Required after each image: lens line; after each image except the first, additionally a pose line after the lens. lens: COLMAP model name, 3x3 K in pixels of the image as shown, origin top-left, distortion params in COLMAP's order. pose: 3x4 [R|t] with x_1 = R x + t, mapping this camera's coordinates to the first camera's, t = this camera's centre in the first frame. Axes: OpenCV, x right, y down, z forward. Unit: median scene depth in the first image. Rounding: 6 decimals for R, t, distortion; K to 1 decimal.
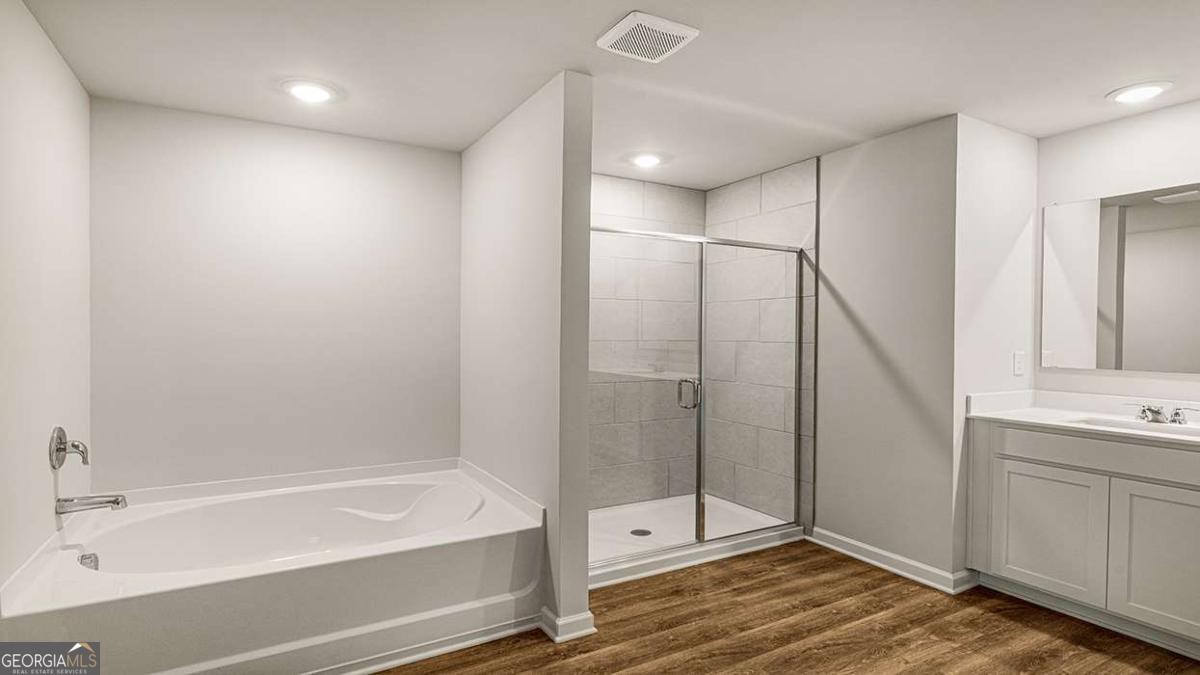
lens RADIAL K [[588.5, 0, 606.2], [0, 588.5, 337.7], [0, 0, 1]] dist [-0.001194, -0.000950]
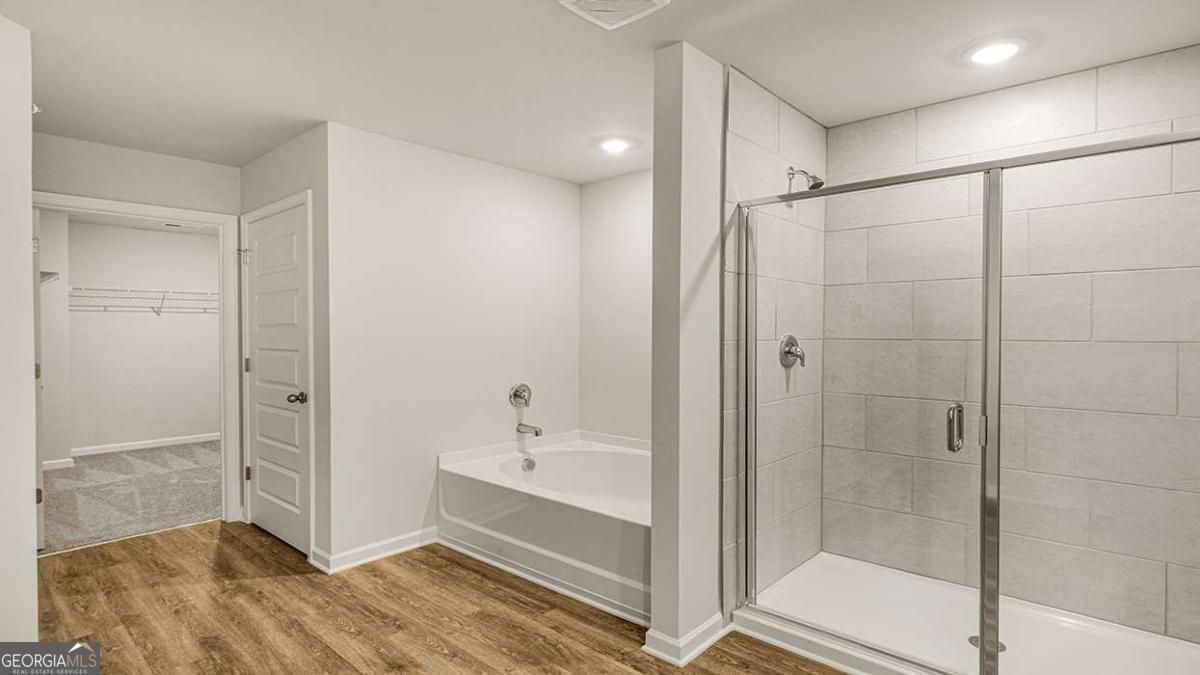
lens RADIAL K [[588.5, 0, 593.2], [0, 588.5, 337.5], [0, 0, 1]] dist [-0.001194, -0.000950]
pose [[0.323849, 0.005243, -0.946094, 0.596744], [-0.008564, 0.999960, 0.002610, 0.004557], [0.946070, 0.007257, 0.323881, 0.454555]]
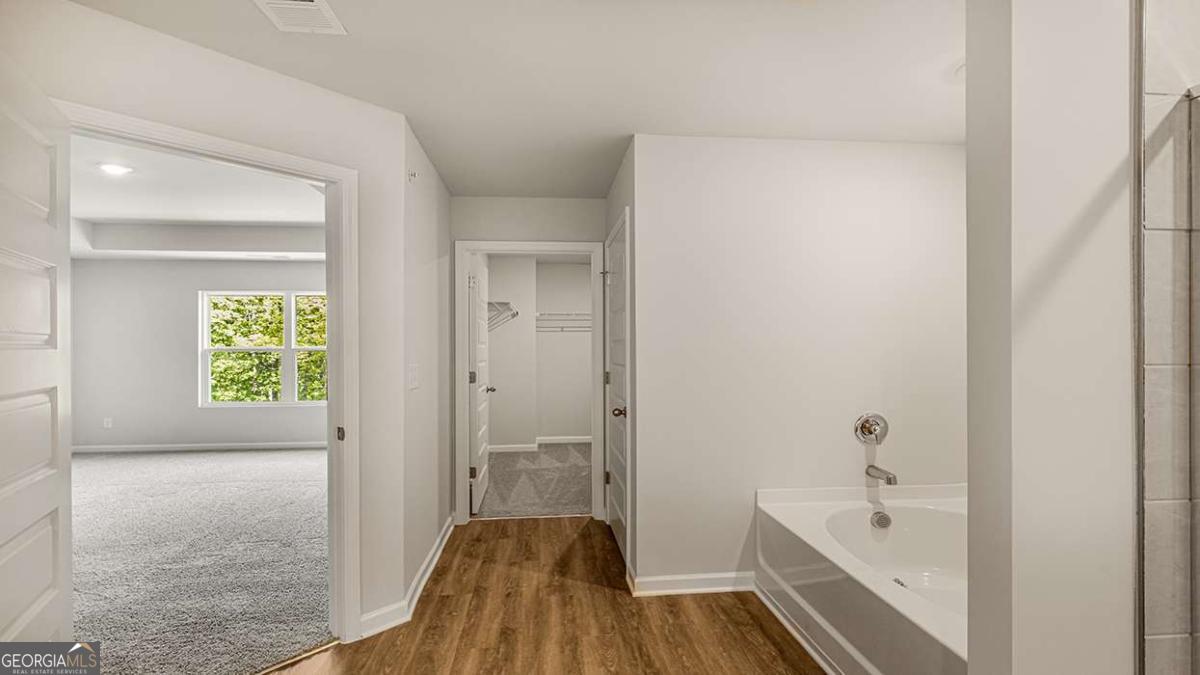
lens RADIAL K [[588.5, 0, 587.8], [0, 588.5, 342.7], [0, 0, 1]] dist [-0.001194, -0.000950]
pose [[-0.377042, -0.010972, -0.926131, 0.442741], [-0.010124, 0.999919, -0.007724, 0.001682], [0.926141, 0.006463, -0.377123, 0.651849]]
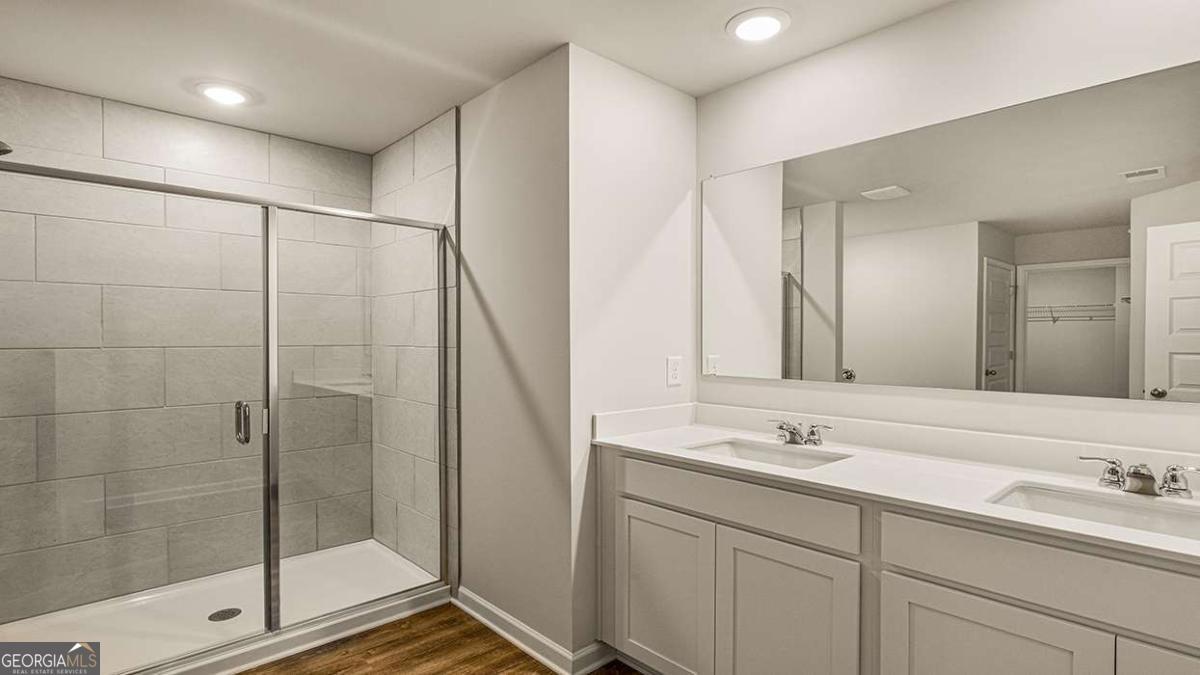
lens RADIAL K [[588.5, 0, 611.9], [0, 588.5, 336.6], [0, 0, 1]] dist [-0.001194, -0.000950]
pose [[0.971441, -0.005077, 0.237228, 0.393377], [0.006944, 0.999951, -0.007038, 0.001213], [-0.237180, 0.008484, 0.971429, 0.214358]]
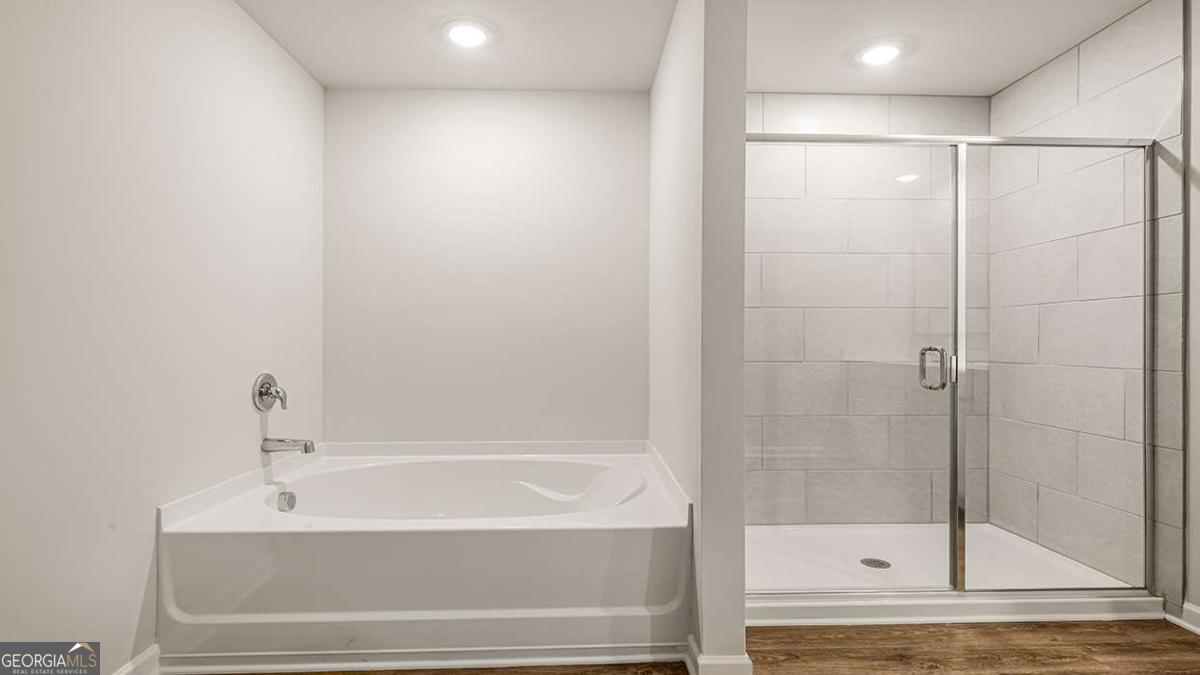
lens RADIAL K [[588.5, 0, 619.8], [0, 588.5, 337.3], [0, 0, 1]] dist [-0.001194, -0.000950]
pose [[0.891279, -0.002932, -0.453445, 0.122476], [-0.003882, 0.999893, -0.014096, 0.069719], [0.453438, 0.014324, 0.891173, 0.223804]]
